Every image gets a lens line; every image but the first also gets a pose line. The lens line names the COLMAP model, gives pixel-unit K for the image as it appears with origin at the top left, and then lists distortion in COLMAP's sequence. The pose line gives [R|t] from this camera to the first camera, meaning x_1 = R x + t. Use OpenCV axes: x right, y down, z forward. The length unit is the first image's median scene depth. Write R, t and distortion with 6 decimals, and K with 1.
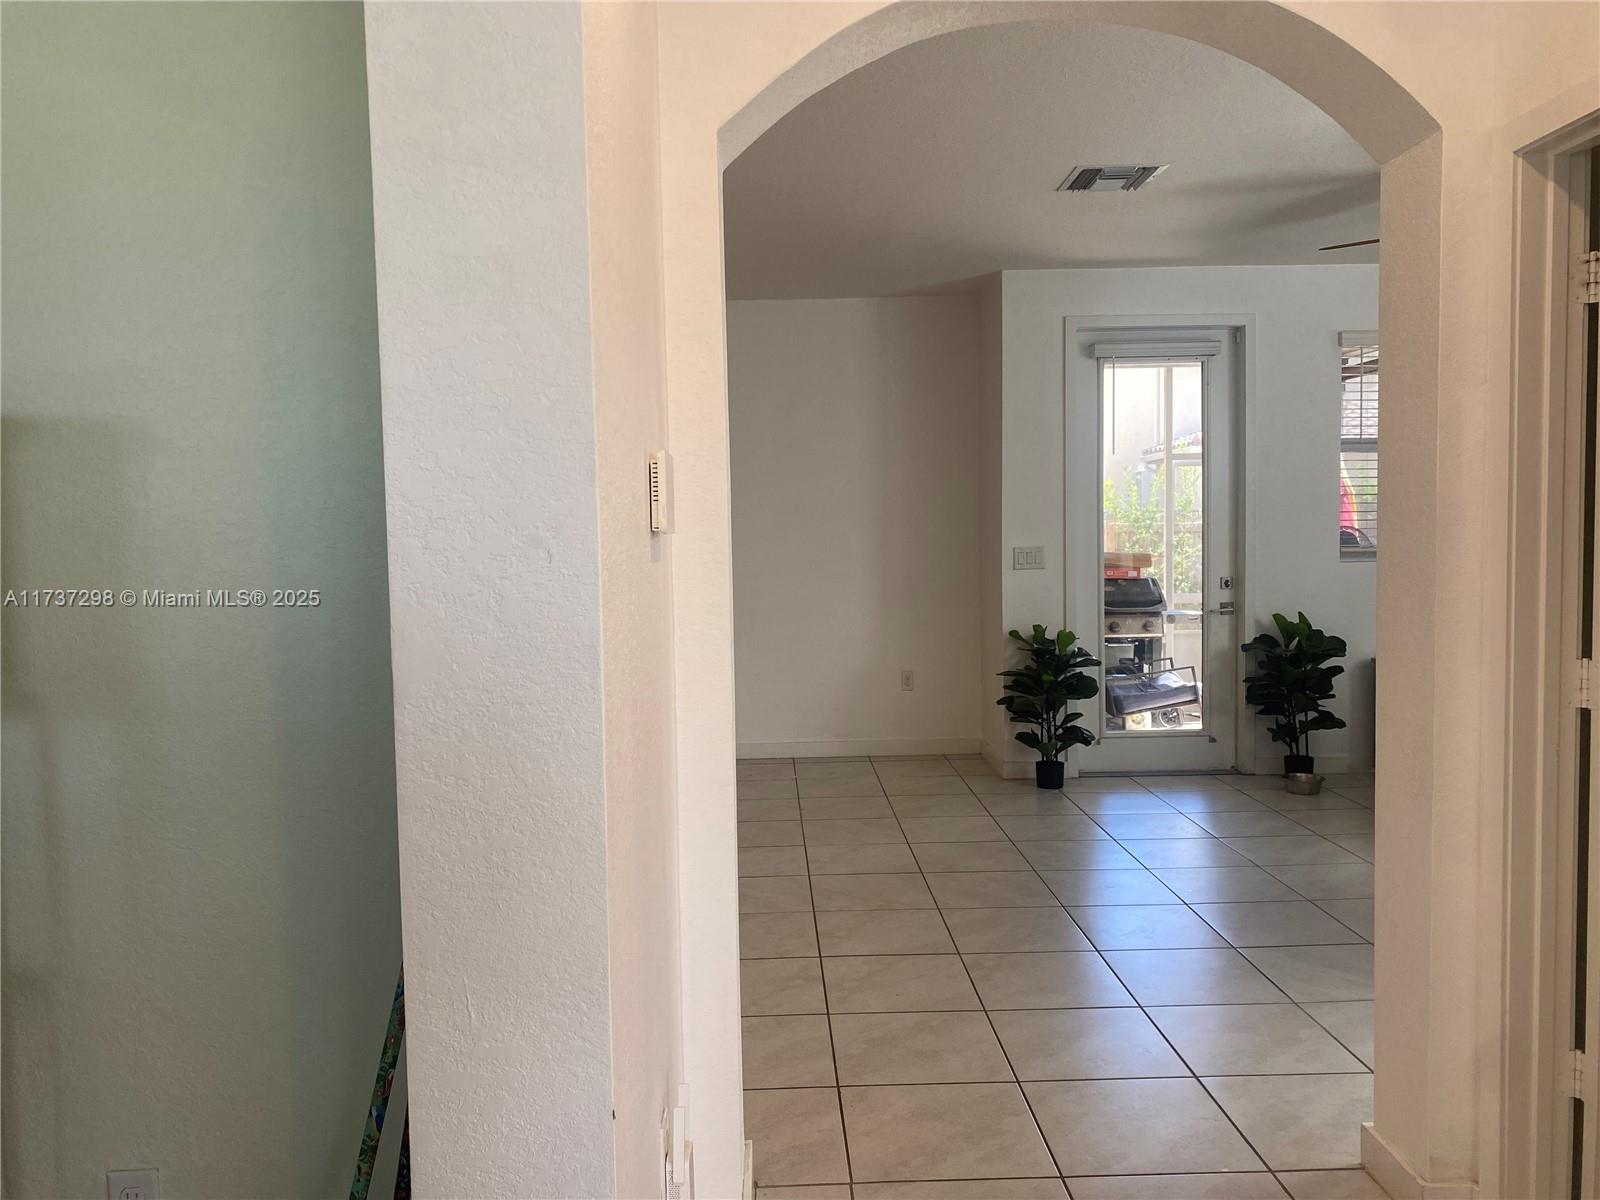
lens RADIAL K [[1227.3, 0, 800.0], [0, 1227.3, 600.0], [0, 0, 1]] dist [0.155784, -0.320708]
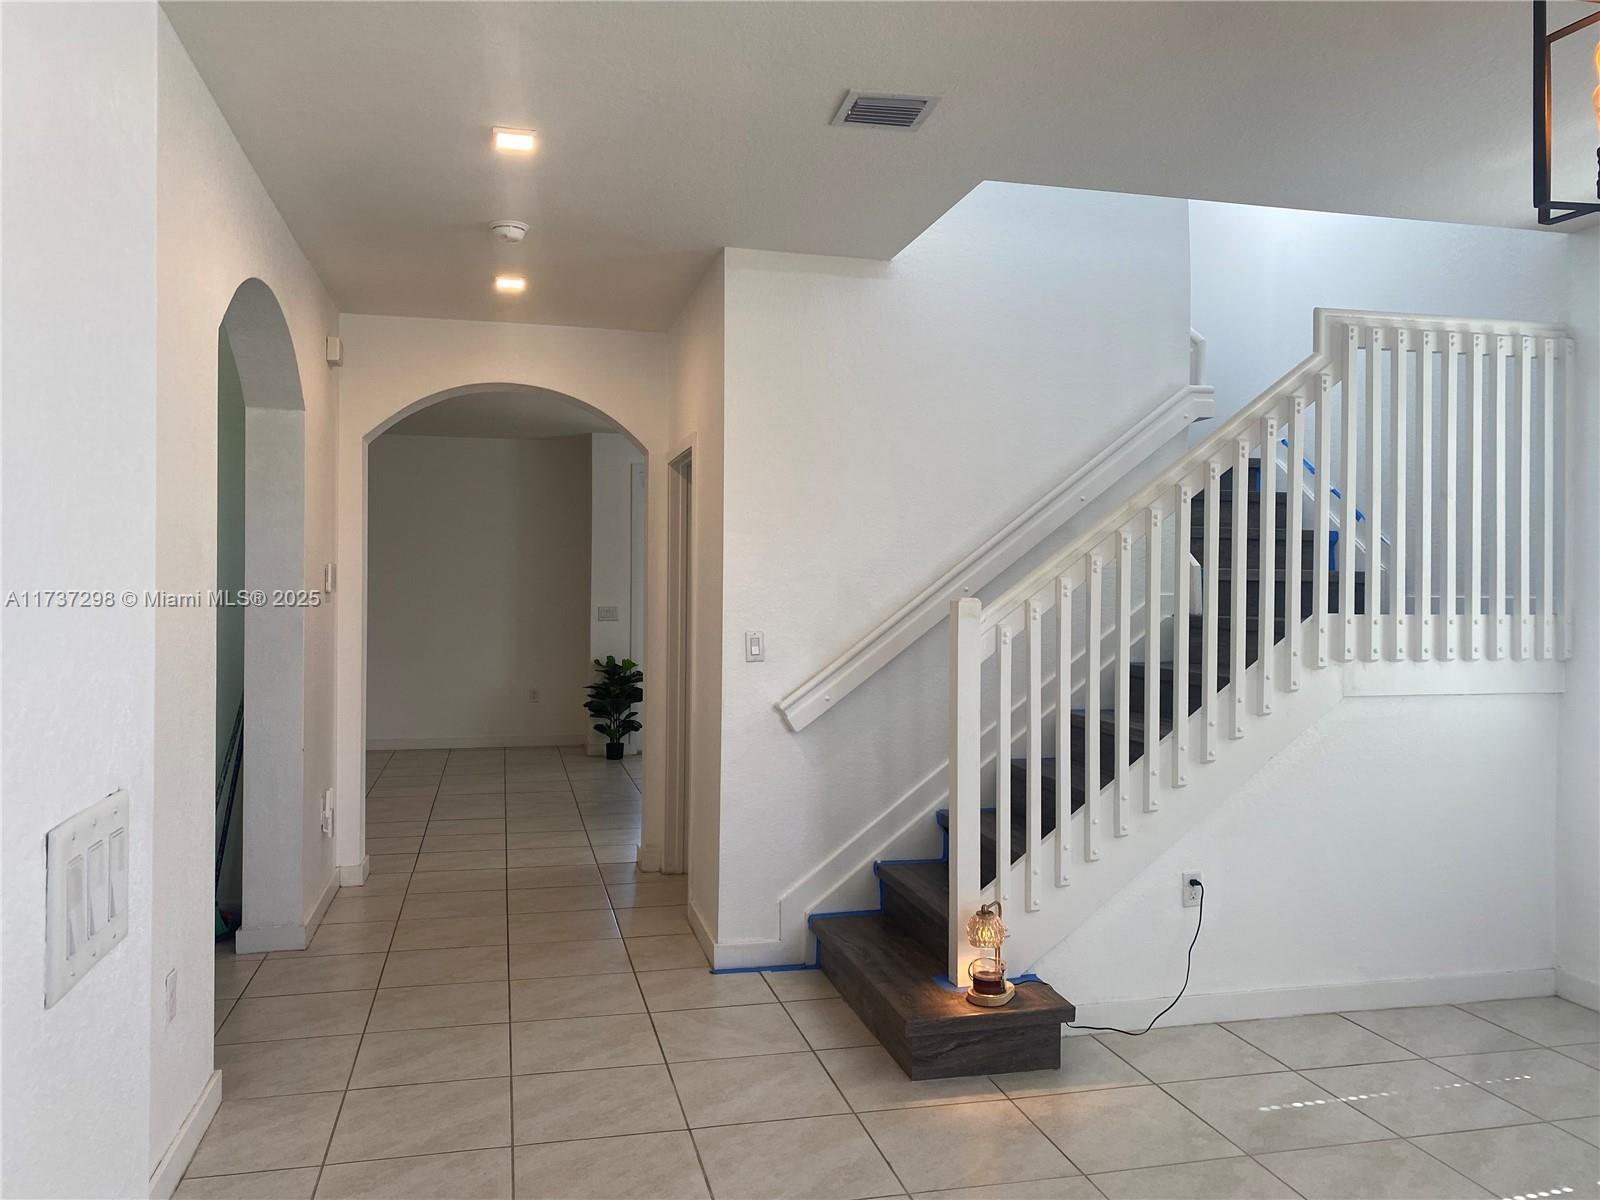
lens RADIAL K [[1237.3, 0, 798.0], [0, 1237.3, 590.7], [0, 0, 1]] dist [0.054085, -0.029198]
pose [[0.979765, 0.022638, 0.198868, 0.110503], [-0.010742, 0.998099, -0.060694, 0.030328], [-0.199864, 0.057330, 0.978145, -0.596051]]
